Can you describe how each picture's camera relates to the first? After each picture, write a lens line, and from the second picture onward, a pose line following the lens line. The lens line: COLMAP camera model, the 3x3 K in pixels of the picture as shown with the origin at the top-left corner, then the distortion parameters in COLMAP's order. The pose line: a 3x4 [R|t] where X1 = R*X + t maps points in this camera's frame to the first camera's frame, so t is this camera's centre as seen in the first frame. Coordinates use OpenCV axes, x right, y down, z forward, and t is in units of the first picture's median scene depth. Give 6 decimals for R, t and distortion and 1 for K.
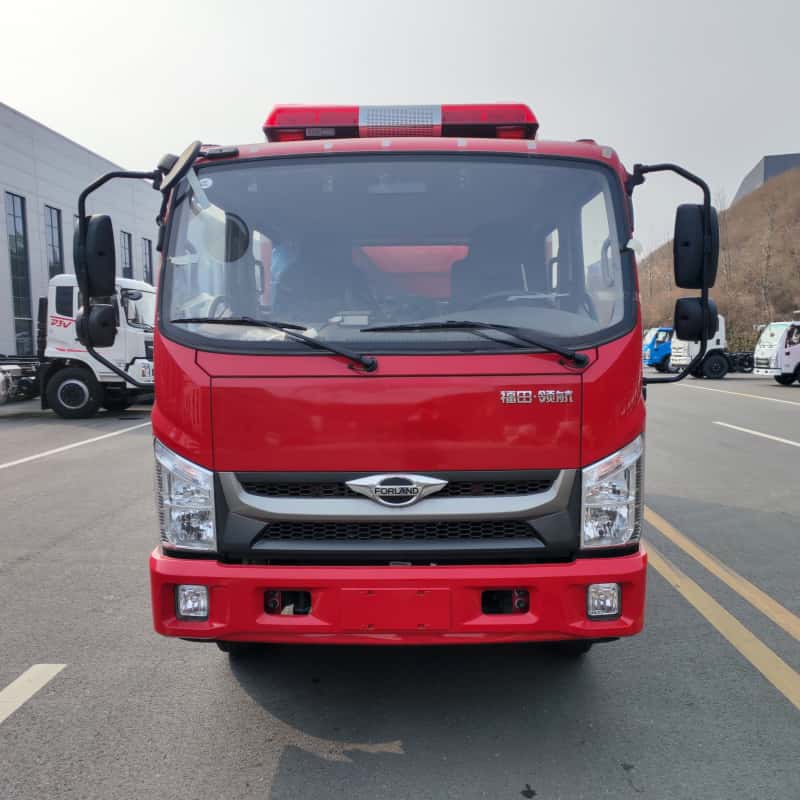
lens RADIAL K [[852.5, 0, 438.1], [0, 852.5, 400.2], [0, 0, 1]] dist [0.003076, 0.009615]
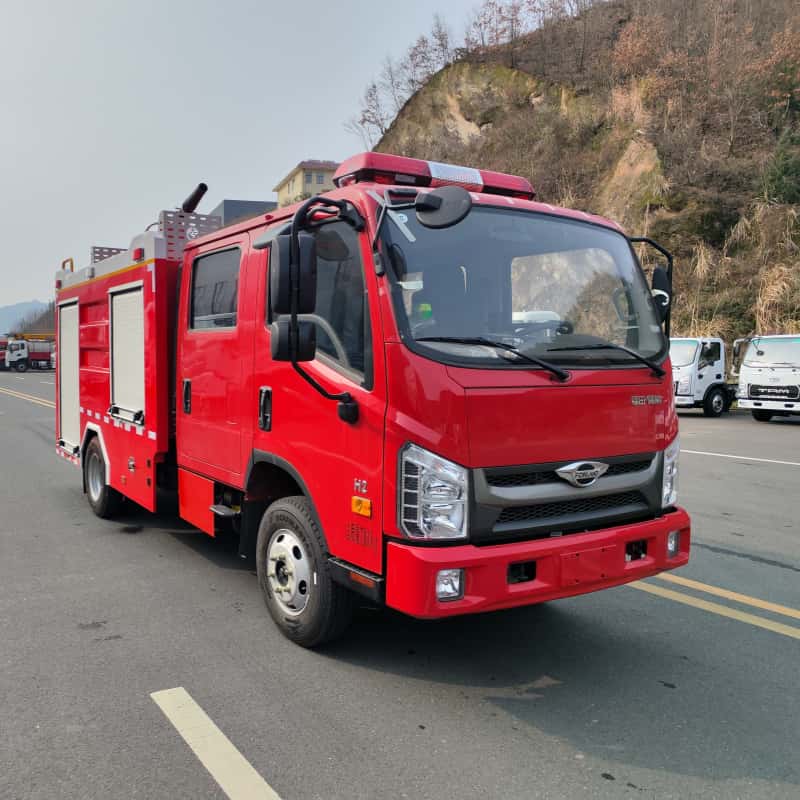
lens RADIAL K [[773.6, 0, 369.5], [0, 773.6, 403.4], [0, 0, 1]] dist [0.017658, 0.027279]
pose [[0.840229, -0.016600, 0.541977, -0.940468], [0.024494, 0.999673, -0.007354, -0.001427], [-0.541678, 0.019454, 0.840361, 0.178760]]
